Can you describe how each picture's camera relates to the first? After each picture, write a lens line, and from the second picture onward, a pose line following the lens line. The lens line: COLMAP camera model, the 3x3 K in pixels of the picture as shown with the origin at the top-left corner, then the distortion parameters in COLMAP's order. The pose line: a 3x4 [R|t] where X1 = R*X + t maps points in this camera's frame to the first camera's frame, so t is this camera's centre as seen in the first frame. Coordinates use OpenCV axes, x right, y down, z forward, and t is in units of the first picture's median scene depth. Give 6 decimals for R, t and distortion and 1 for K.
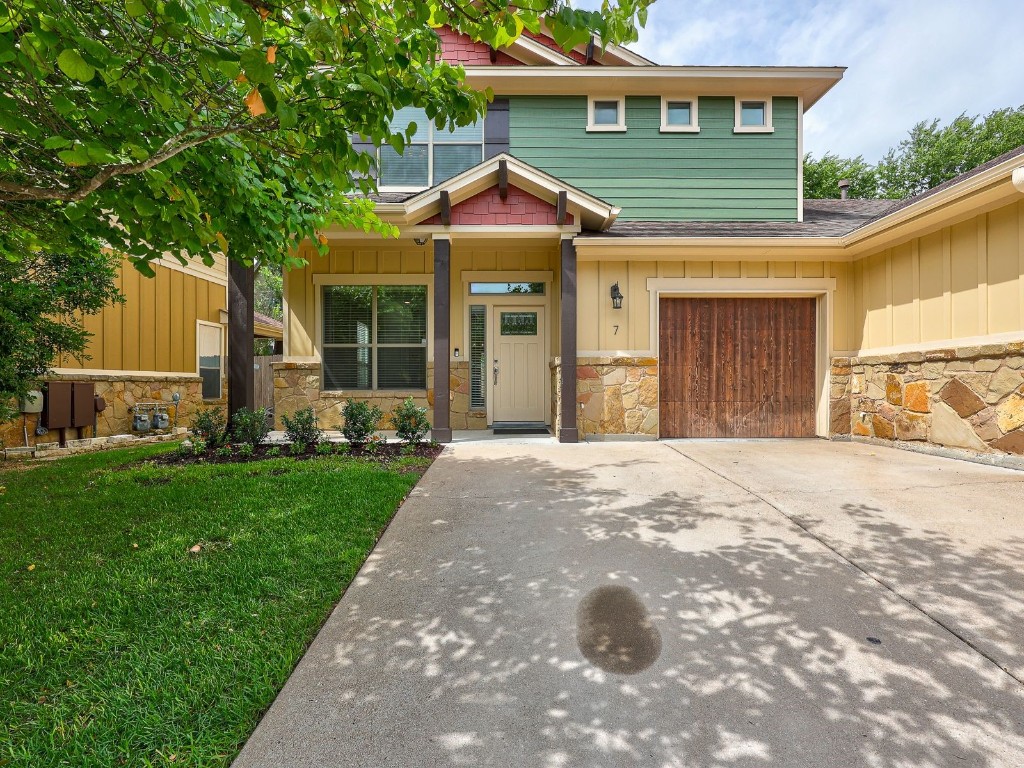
lens RADIAL K [[492.2, 0, 512.0], [0, 492.2, 384.0], [0, 0, 1]] dist [-0.001533, -0.000249]
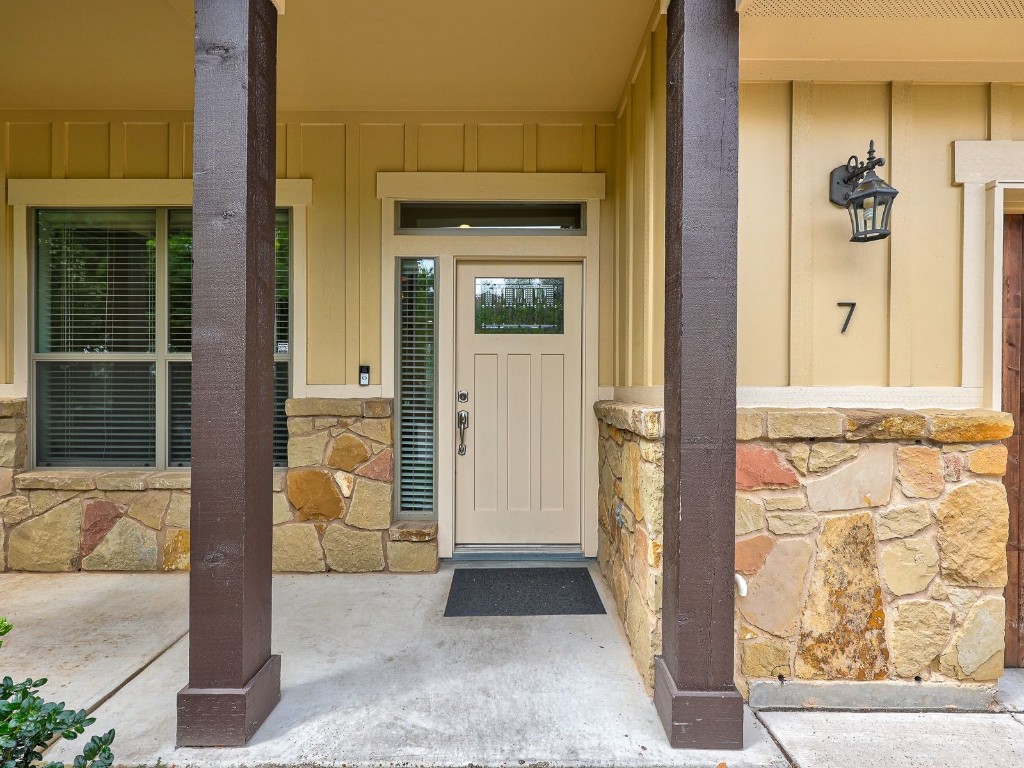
lens RADIAL K [[492.2, 0, 512.0], [0, 492.2, 384.0], [0, 0, 1]] dist [-0.001533, -0.000249]
pose [[0.999957, 0.005634, -0.007399, 0.013288], [-0.005613, 0.999980, 0.002801, -0.069571], [0.007415, -0.002759, 0.999969, 0.705698]]
